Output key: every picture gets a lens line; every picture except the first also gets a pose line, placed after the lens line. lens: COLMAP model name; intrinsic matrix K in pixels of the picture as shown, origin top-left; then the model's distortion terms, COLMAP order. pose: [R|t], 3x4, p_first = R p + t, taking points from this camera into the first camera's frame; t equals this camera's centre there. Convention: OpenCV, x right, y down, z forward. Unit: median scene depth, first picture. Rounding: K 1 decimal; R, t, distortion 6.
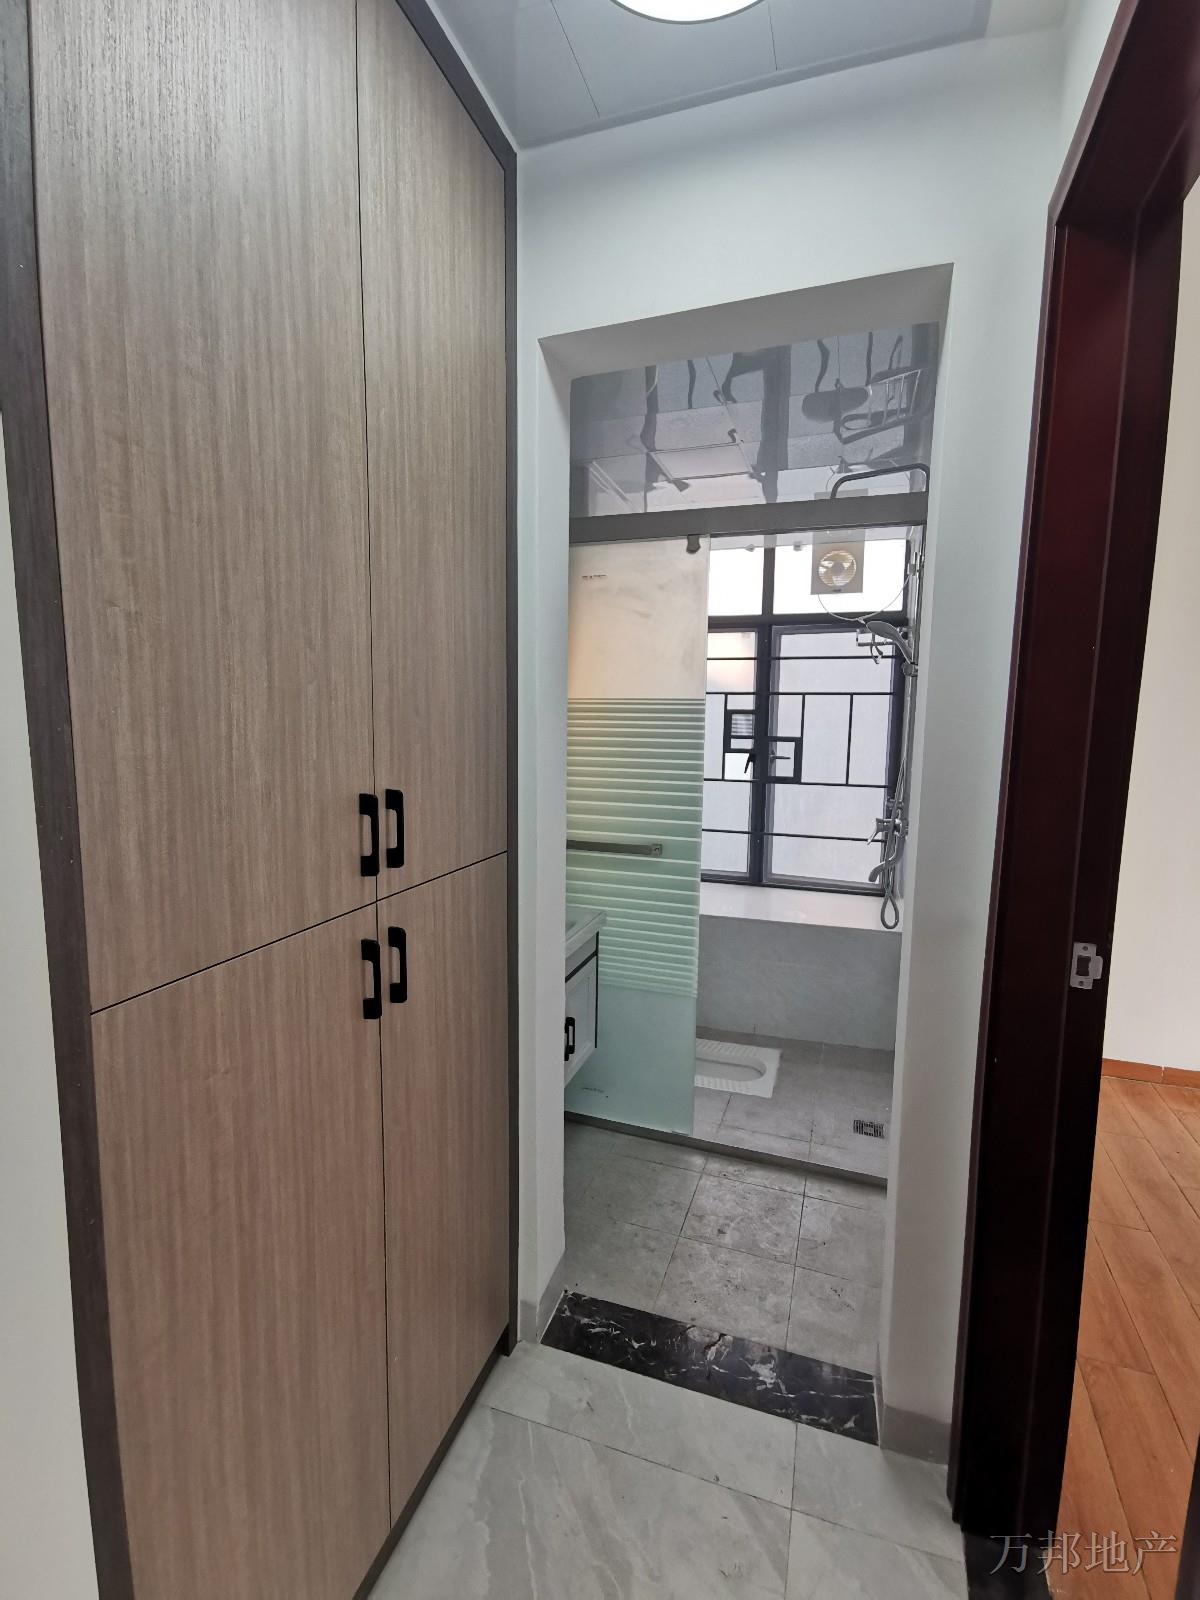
lens RADIAL K [[743.7, 0, 600.2], [0, 743.7, 804.7], [0, 0, 1]] dist [0.004578, 0.000263]
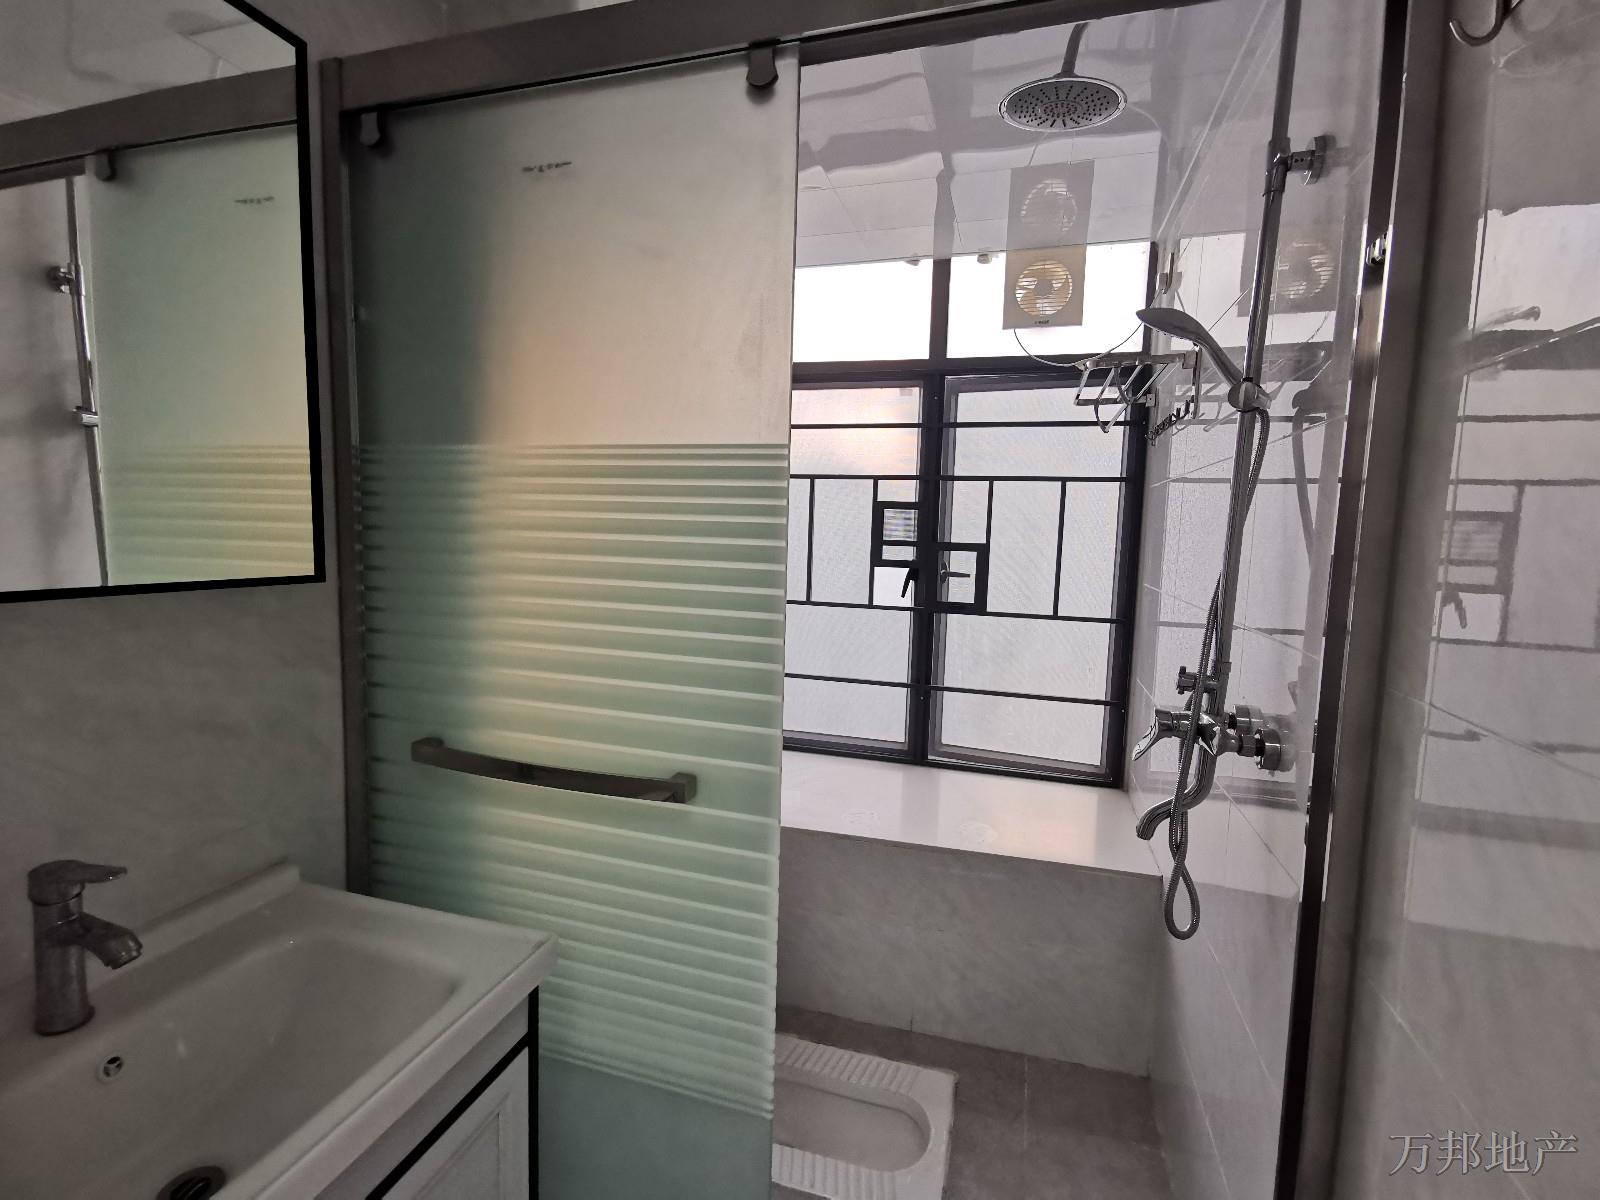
lens RADIAL K [[743.7, 0, 796.4], [0, 743.7, 601.1], [0, 0, 1]] dist [0.004578, 0.000263]
pose [[0.999357, 0.011047, 0.034098, 0.078728], [-0.010485, 0.999807, -0.016593, -0.027547], [-0.034275, 0.016225, 0.999281, 0.345677]]
